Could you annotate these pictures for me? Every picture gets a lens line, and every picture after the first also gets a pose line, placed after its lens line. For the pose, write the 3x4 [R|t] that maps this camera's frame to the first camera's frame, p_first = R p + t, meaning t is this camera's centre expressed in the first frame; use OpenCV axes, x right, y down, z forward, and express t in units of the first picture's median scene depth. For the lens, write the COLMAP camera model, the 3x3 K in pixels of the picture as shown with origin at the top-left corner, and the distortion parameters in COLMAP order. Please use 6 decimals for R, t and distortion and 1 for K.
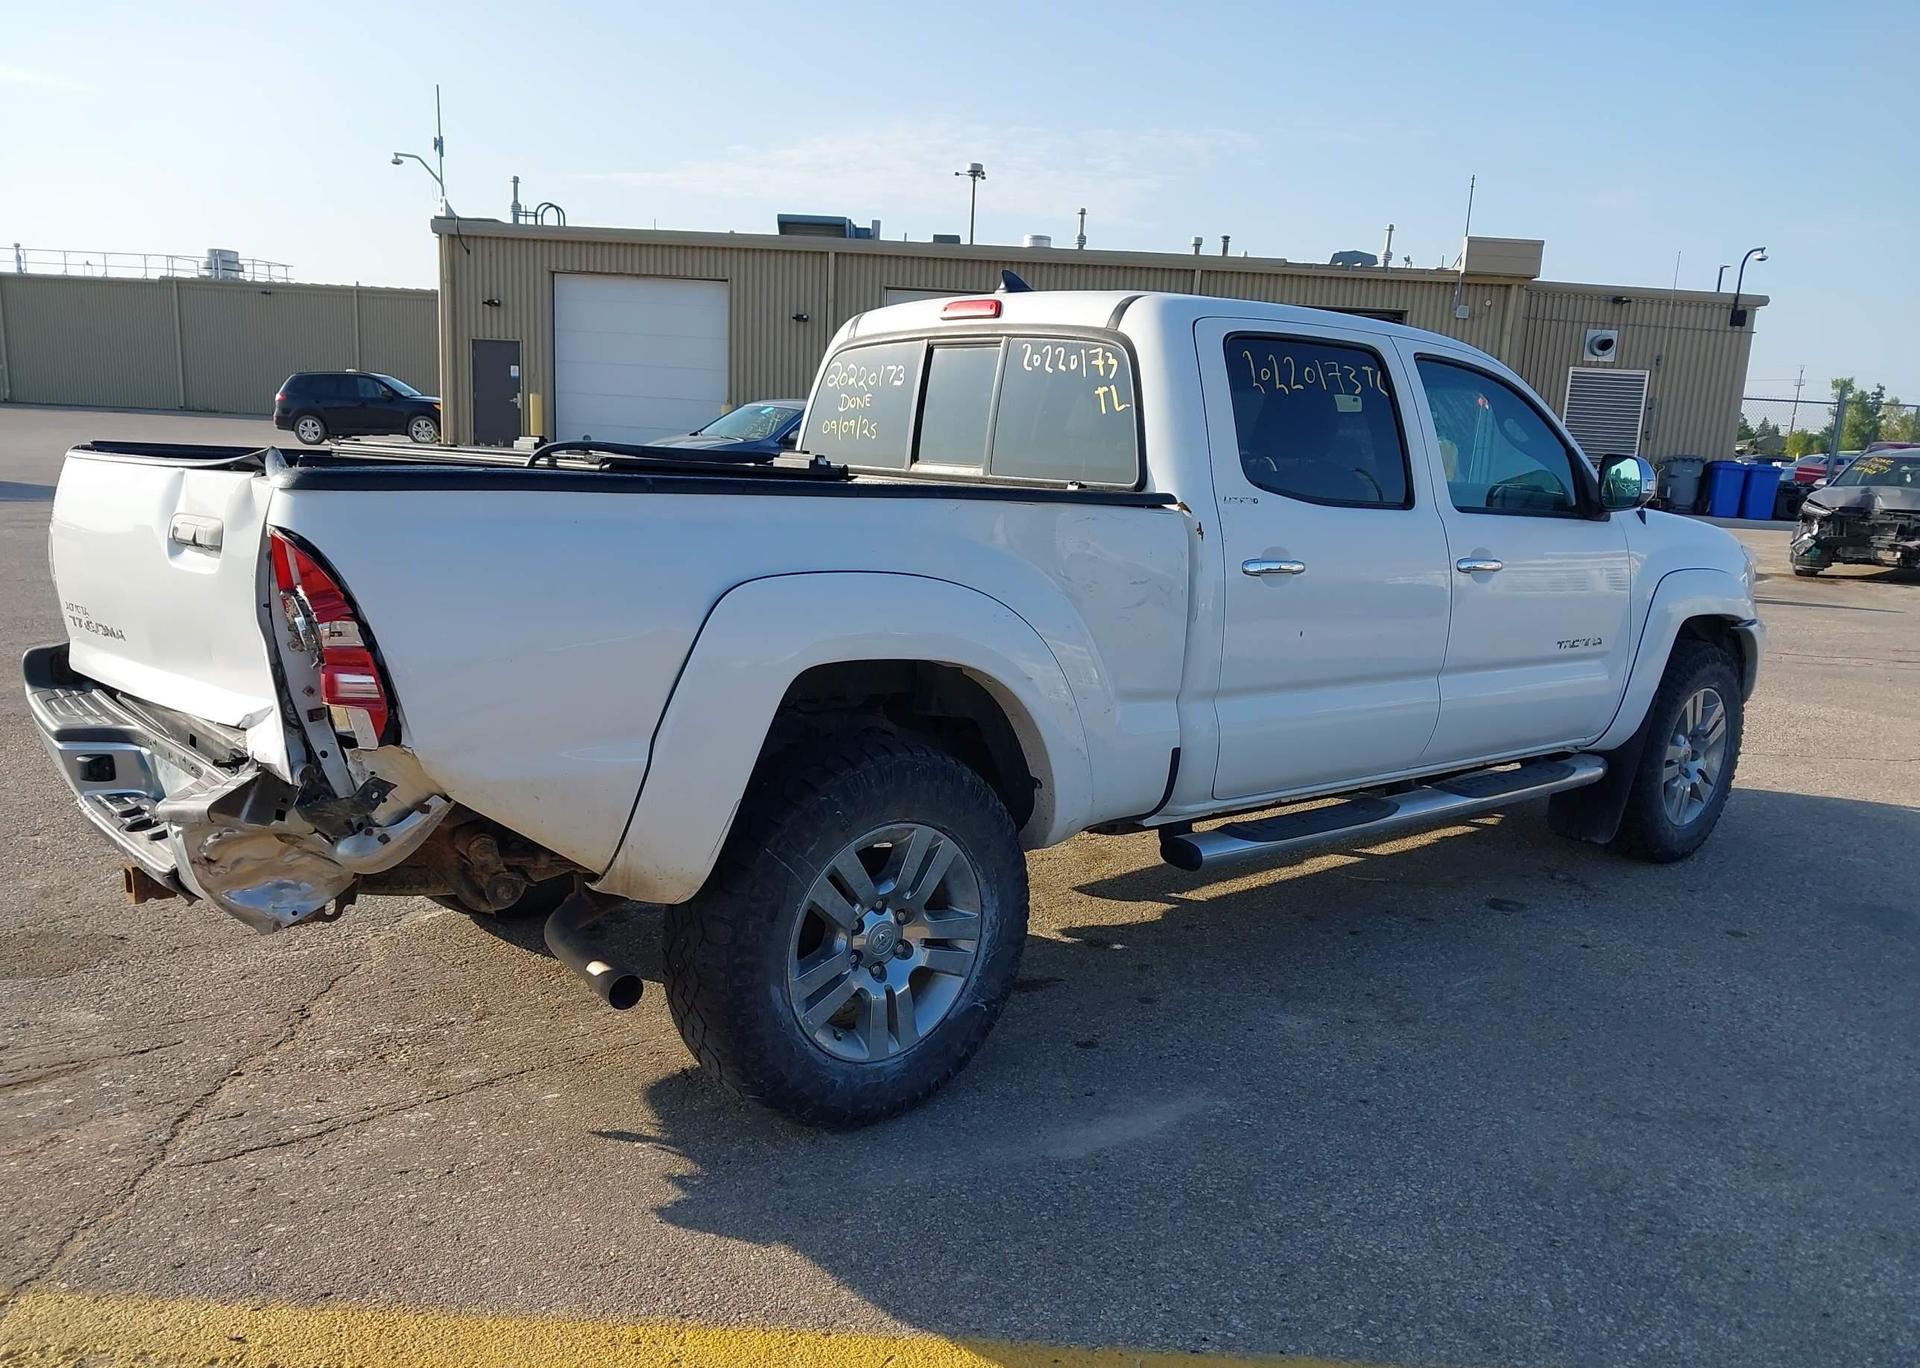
lens RADIAL K [[1526.0, 0, 960.8], [0, 1526.0, 742.3], [0, 0, 1]] dist [0.033323, -0.046192]
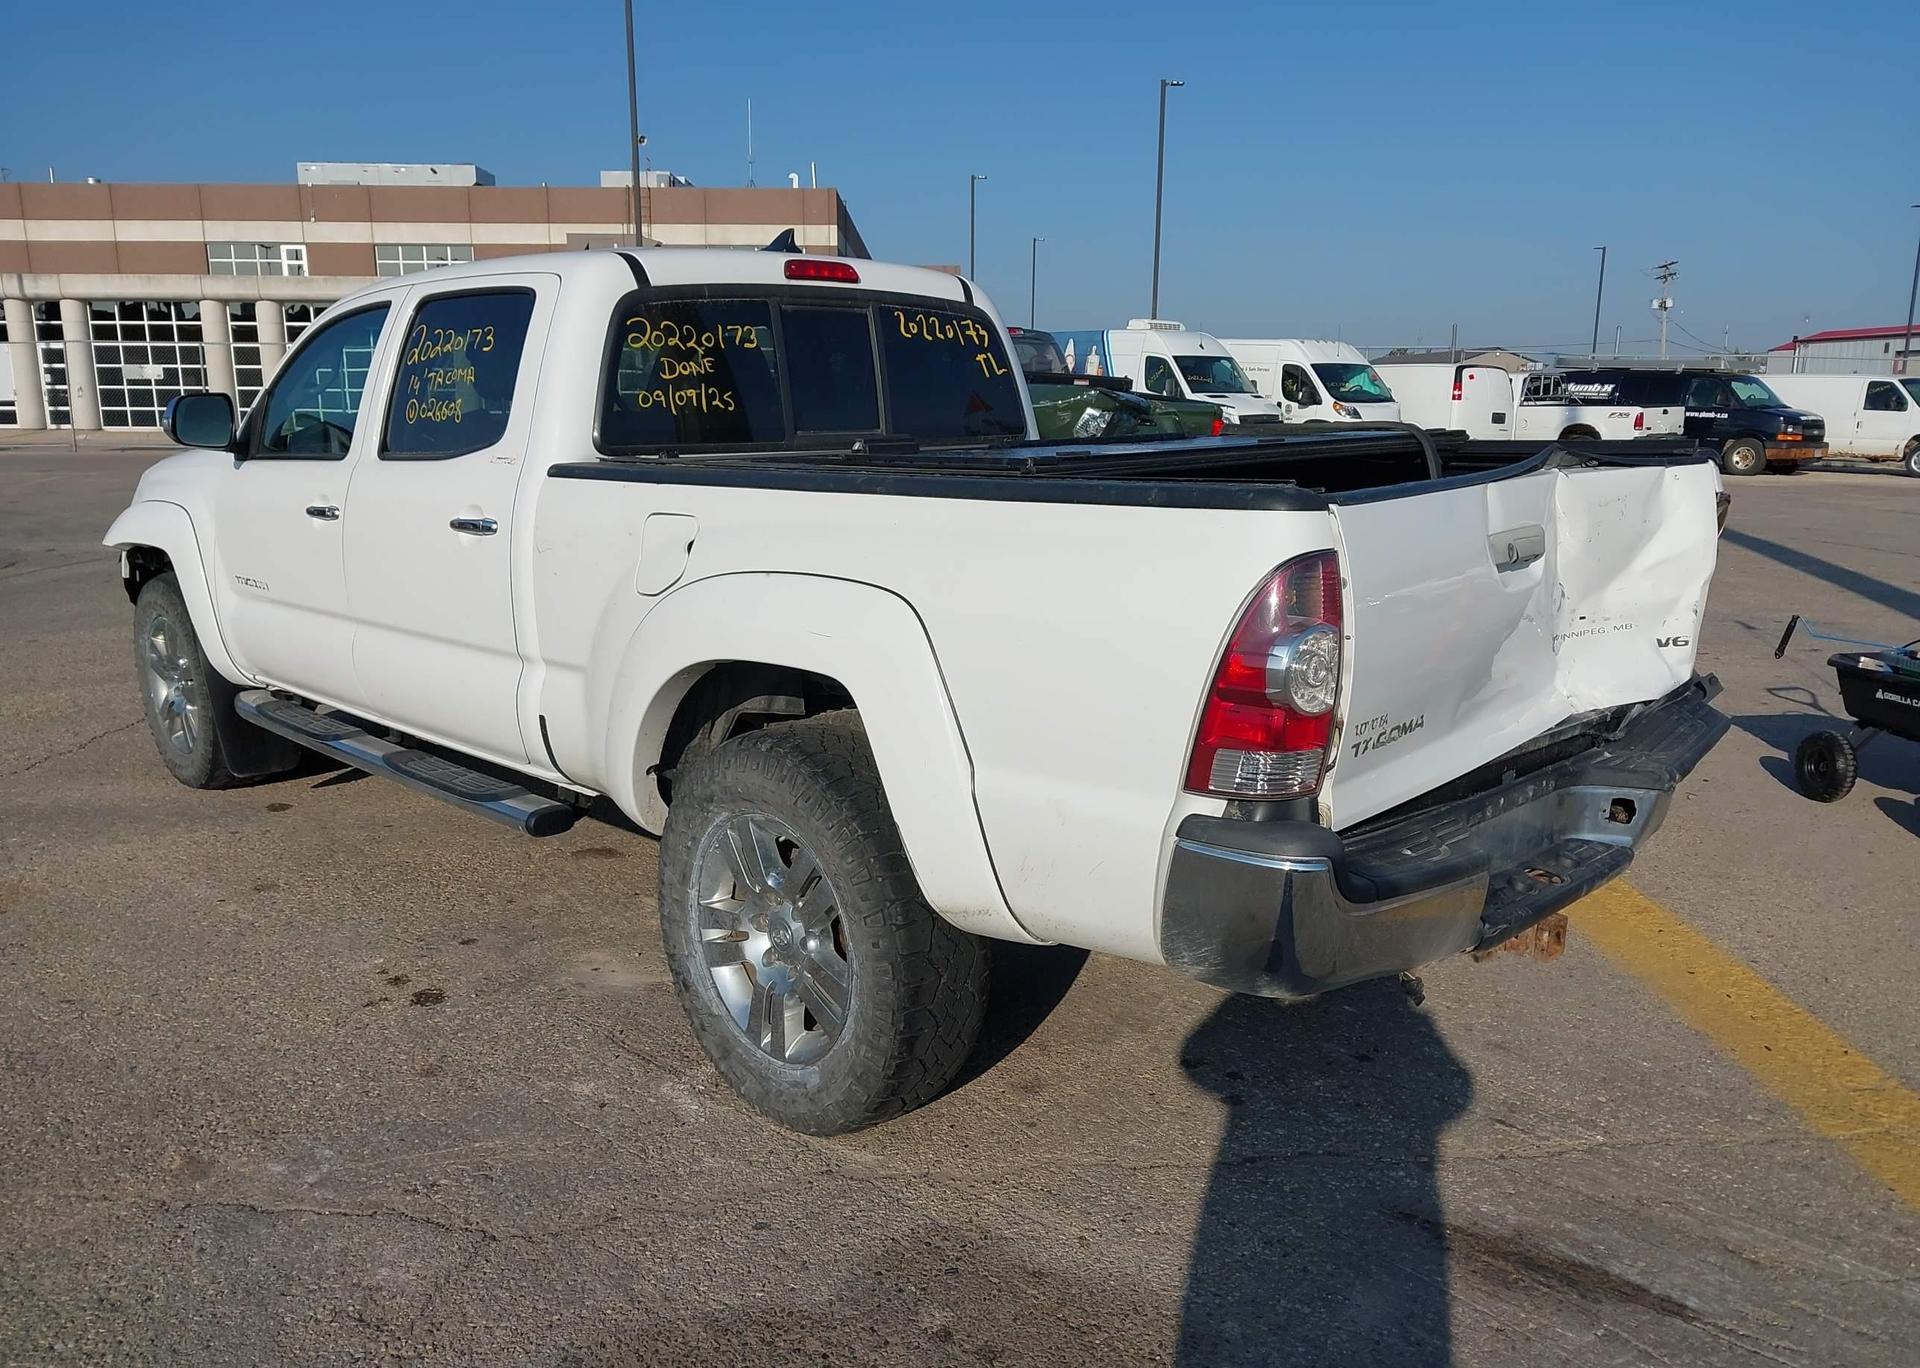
lens RADIAL K [[1526.0, 0, 975.4], [0, 1526.0, 730.9], [0, 0, 1]] dist [0.033323, -0.046192]
pose [[-0.062135, -0.257423, 0.964299, -0.925001], [0.194012, 0.944621, 0.264671, -0.224580], [-0.979029, 0.203531, -0.008751, 0.890483]]
